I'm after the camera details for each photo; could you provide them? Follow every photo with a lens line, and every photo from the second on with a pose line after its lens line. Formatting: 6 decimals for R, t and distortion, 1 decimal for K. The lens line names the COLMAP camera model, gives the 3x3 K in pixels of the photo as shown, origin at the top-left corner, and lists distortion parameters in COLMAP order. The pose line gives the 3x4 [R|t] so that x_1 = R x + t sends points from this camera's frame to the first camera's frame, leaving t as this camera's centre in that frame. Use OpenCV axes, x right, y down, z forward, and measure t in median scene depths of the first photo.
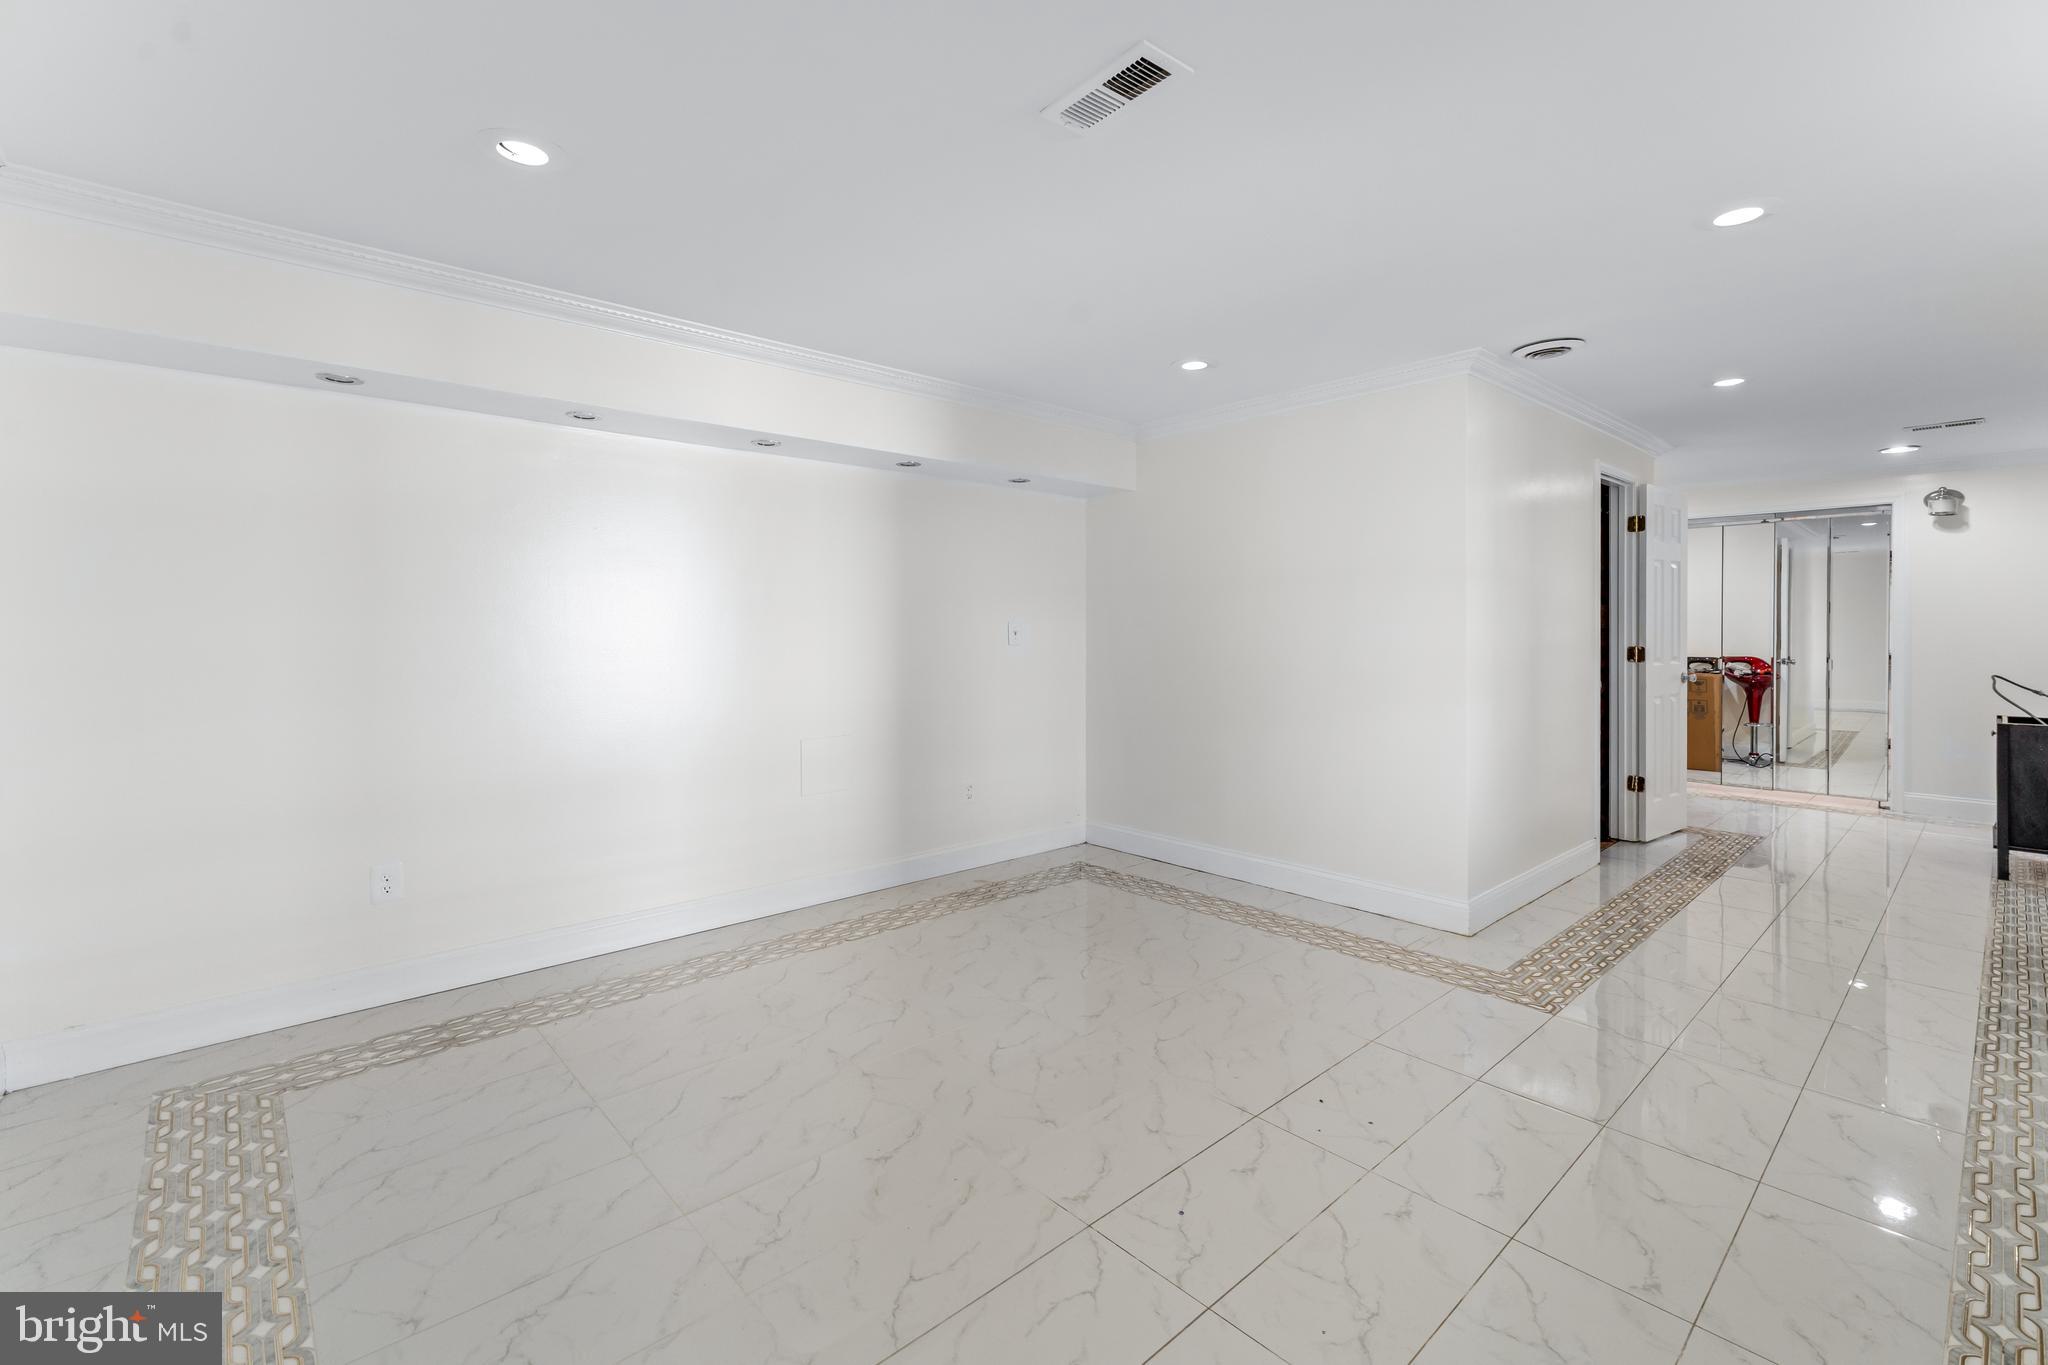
lens RADIAL K [[898.4, 0, 1022.3], [0, 898.4, 632.4], [0, 0, 1]] dist [0.001813, -0.000026]
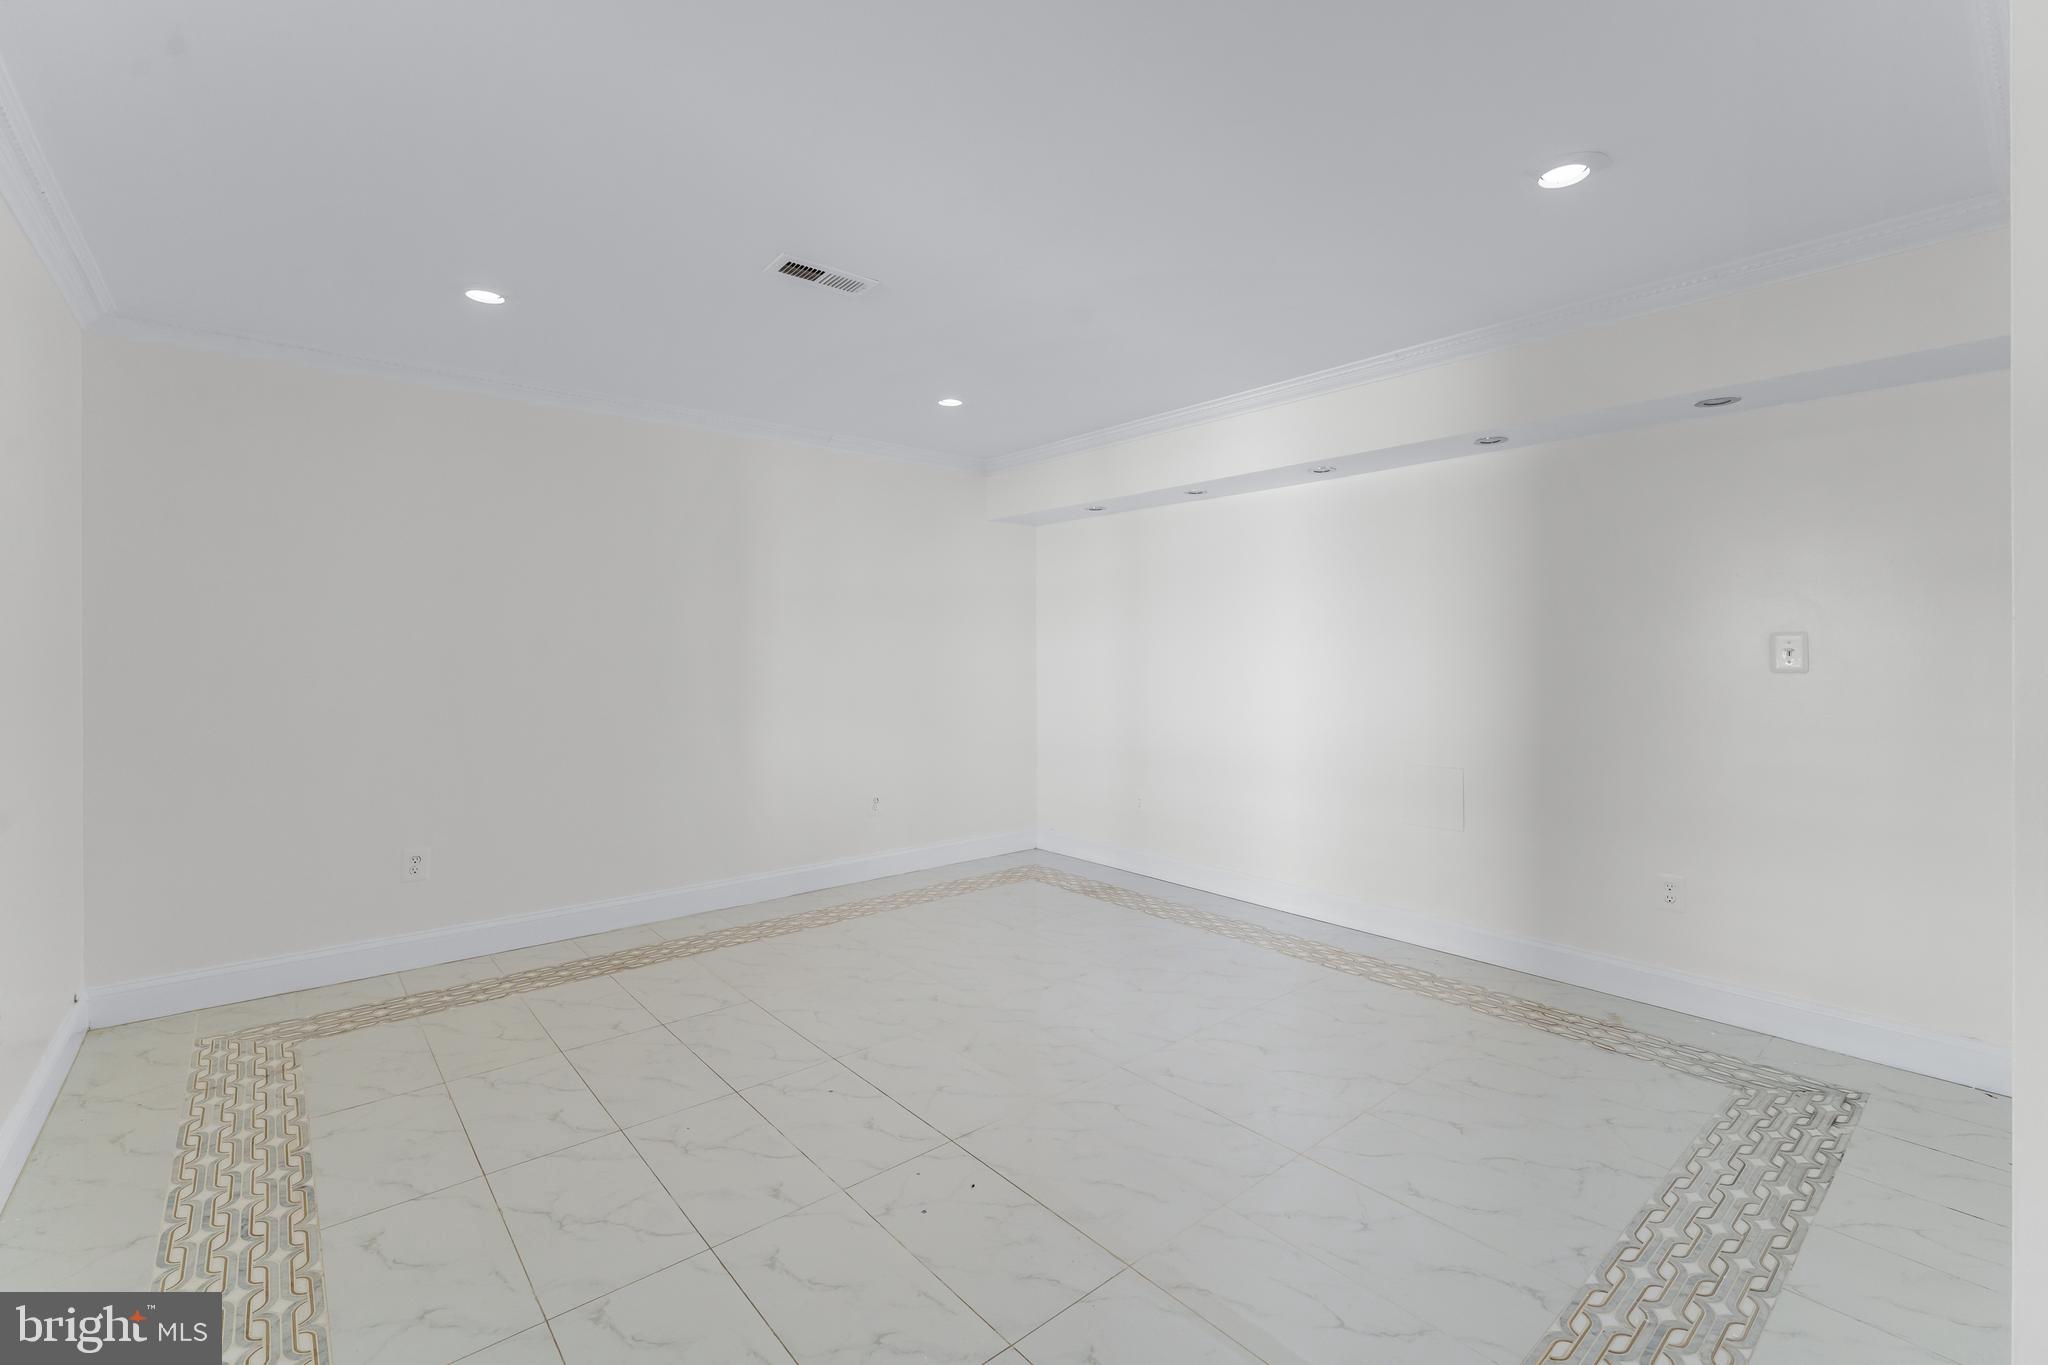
lens RADIAL K [[883.7, 0, 1027.2], [0, 883.7, 652.6], [0, 0, 1]] dist [0.017332, -0.000011]
pose [[-0.019961, 0.005148, -0.999787, 0.790299], [0.000206, 0.999987, 0.005145, -0.003046], [0.999801, -0.000103, -0.019962, 0.705443]]
